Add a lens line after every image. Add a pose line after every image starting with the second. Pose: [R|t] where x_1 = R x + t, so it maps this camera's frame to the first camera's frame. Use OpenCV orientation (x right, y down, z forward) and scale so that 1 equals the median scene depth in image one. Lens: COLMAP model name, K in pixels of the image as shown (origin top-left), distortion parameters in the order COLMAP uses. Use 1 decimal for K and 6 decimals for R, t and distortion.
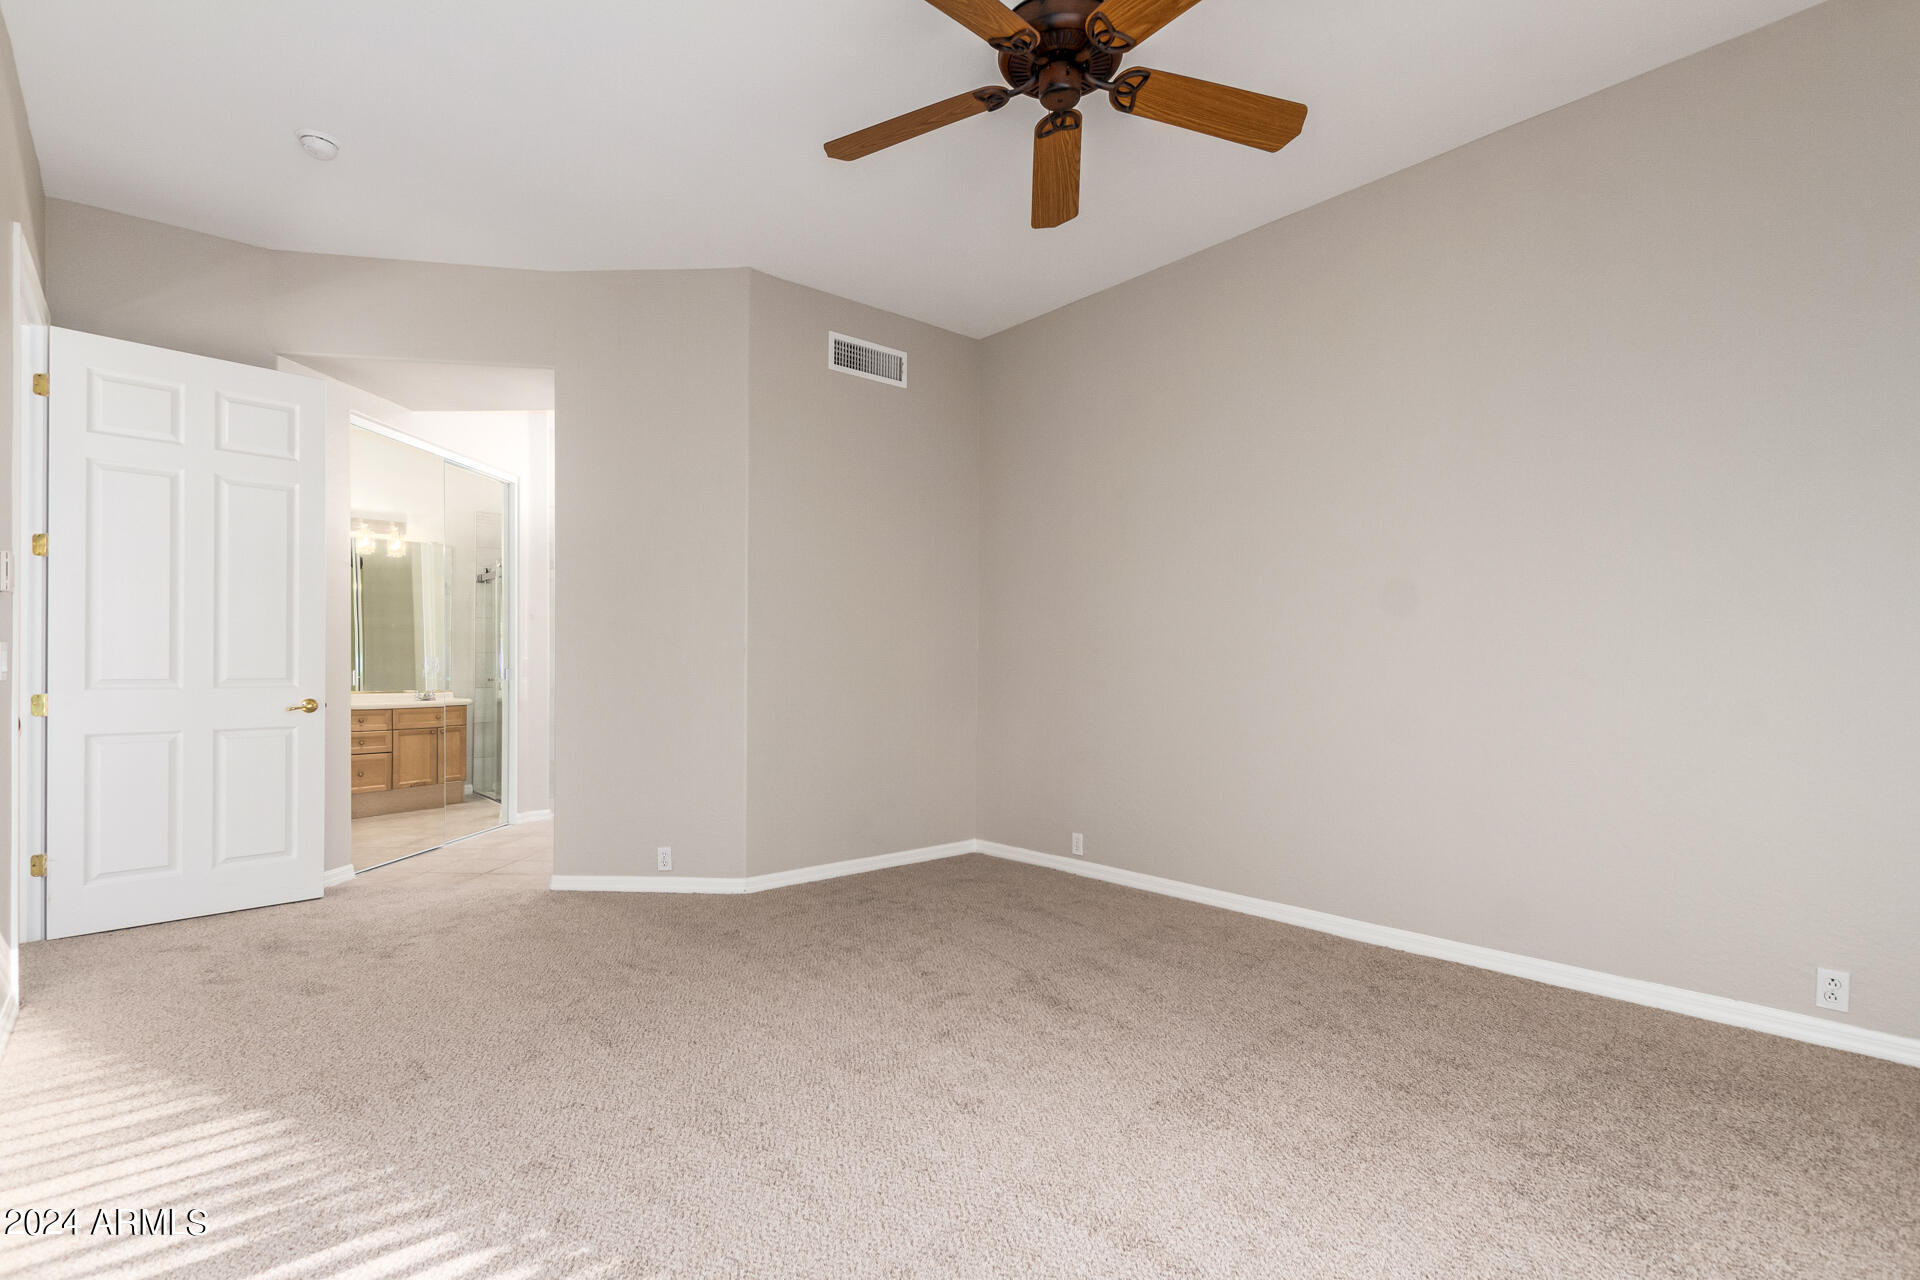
lens RADIAL K [[910.2, 0, 957.8], [0, 910.2, 653.7], [0, 0, 1]] dist [0.000566, -0.000548]
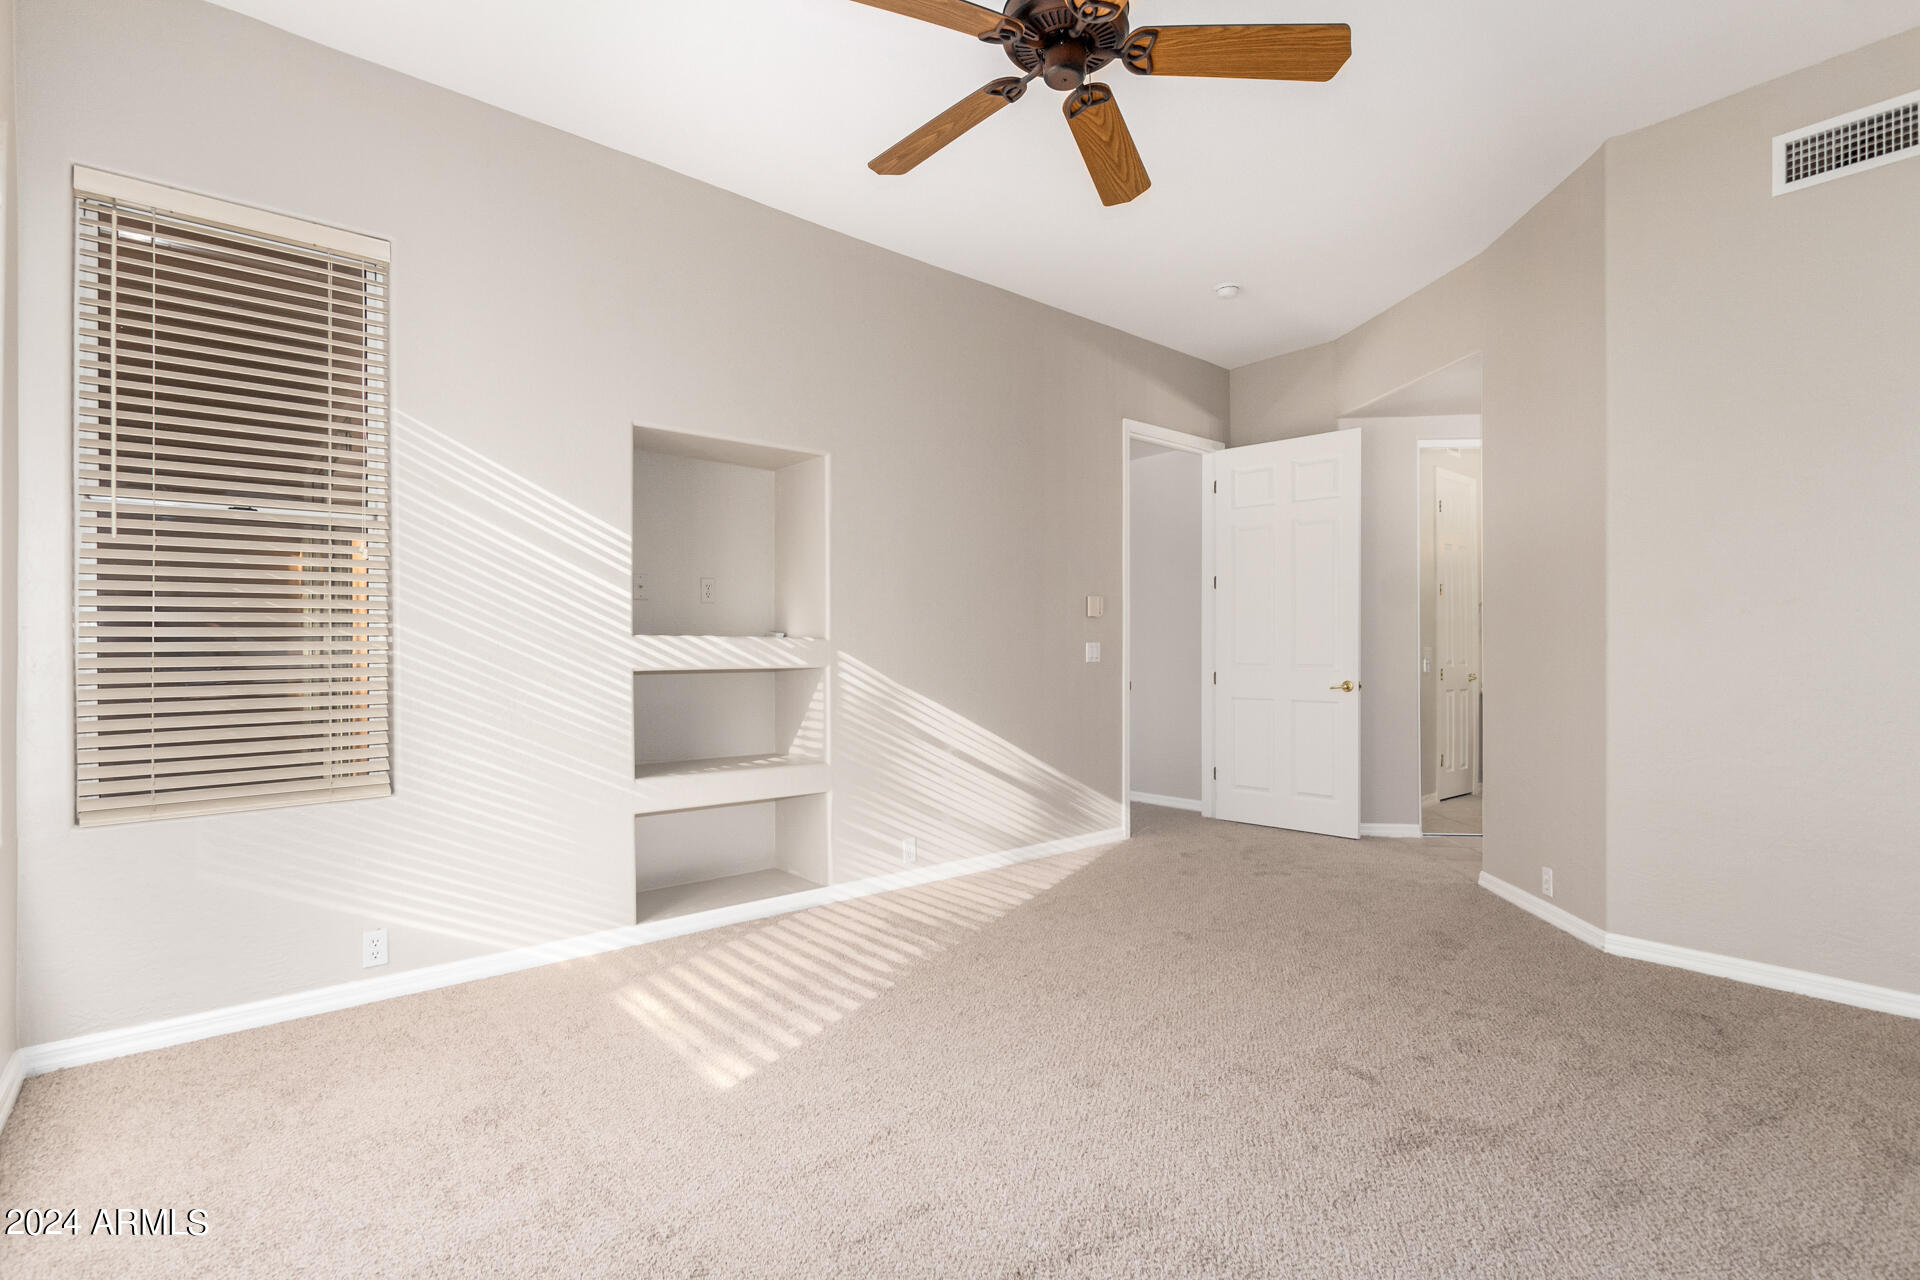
lens RADIAL K [[910.2, 0, 957.8], [0, 910.2, 653.7], [0, 0, 1]] dist [0.000566, -0.000548]
pose [[-0.026620, 0.006533, -0.999624, 0.704026], [0.008164, 0.999947, 0.006317, -0.002051], [0.999612, -0.007993, -0.026672, 0.587434]]
